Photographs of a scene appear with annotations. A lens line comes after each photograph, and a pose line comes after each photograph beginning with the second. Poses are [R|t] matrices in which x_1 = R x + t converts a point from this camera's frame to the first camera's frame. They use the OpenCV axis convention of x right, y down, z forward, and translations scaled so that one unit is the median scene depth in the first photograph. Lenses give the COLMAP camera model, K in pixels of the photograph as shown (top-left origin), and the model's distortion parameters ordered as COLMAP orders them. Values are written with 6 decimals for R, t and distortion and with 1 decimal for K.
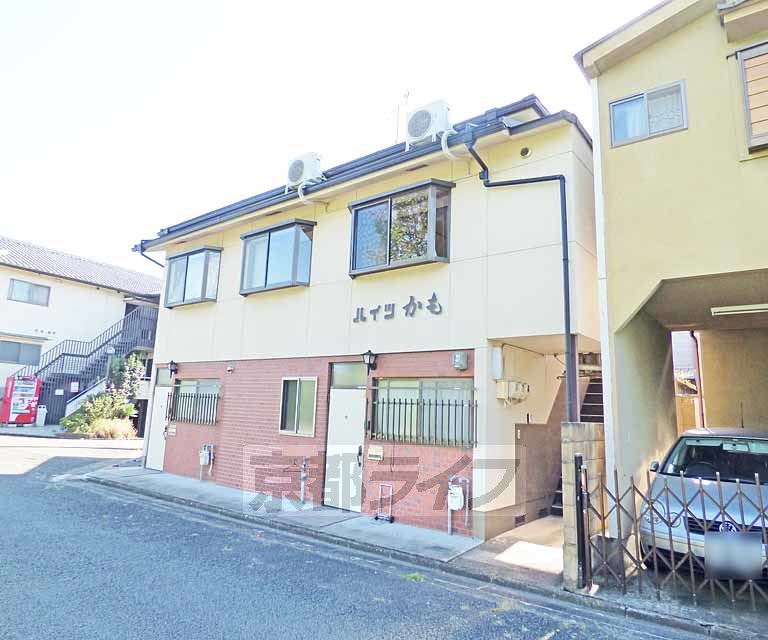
lens RADIAL K [[516.8, 0, 366.8], [0, 516.8, 315.6], [0, 0, 1]] dist [-0.000141, -0.001953]
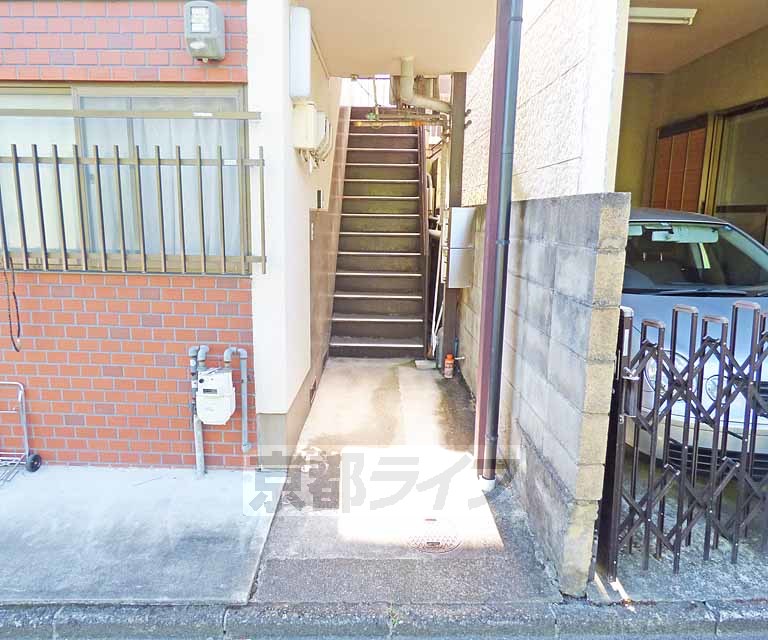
lens RADIAL K [[516.8, 0, 366.8], [0, 516.8, 315.6], [0, 0, 1]] dist [-0.000141, -0.001953]
pose [[0.785189, -0.150666, 0.600648, 0.026948], [-0.091182, 0.931249, 0.352790, 0.121071], [-0.612506, -0.331776, 0.717468, 0.568963]]
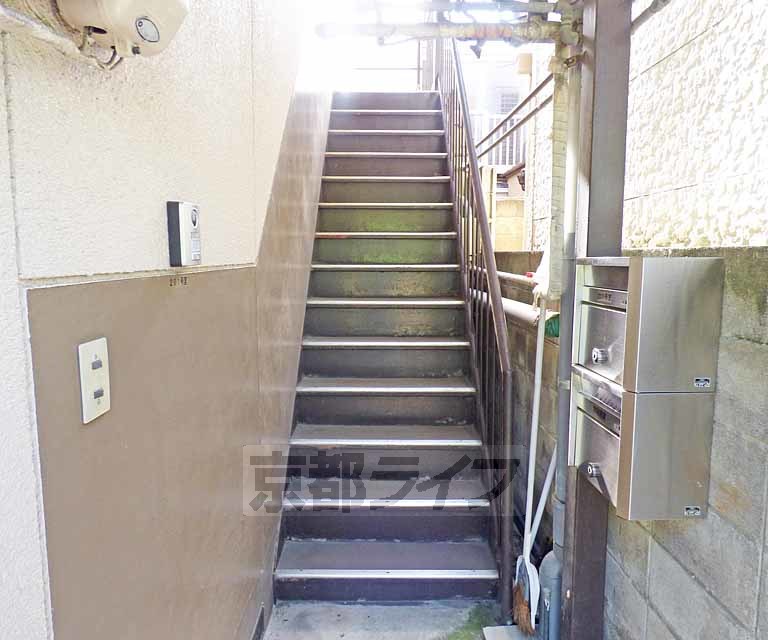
lens RADIAL K [[516.8, 0, 366.8], [0, 516.8, 315.6], [0, 0, 1]] dist [-0.000141, -0.001953]
pose [[0.776981, -0.112959, 0.619306, 0.185904], [-0.084279, 0.956249, 0.280153, 0.158274], [-0.623857, -0.269868, 0.733467, 0.766912]]
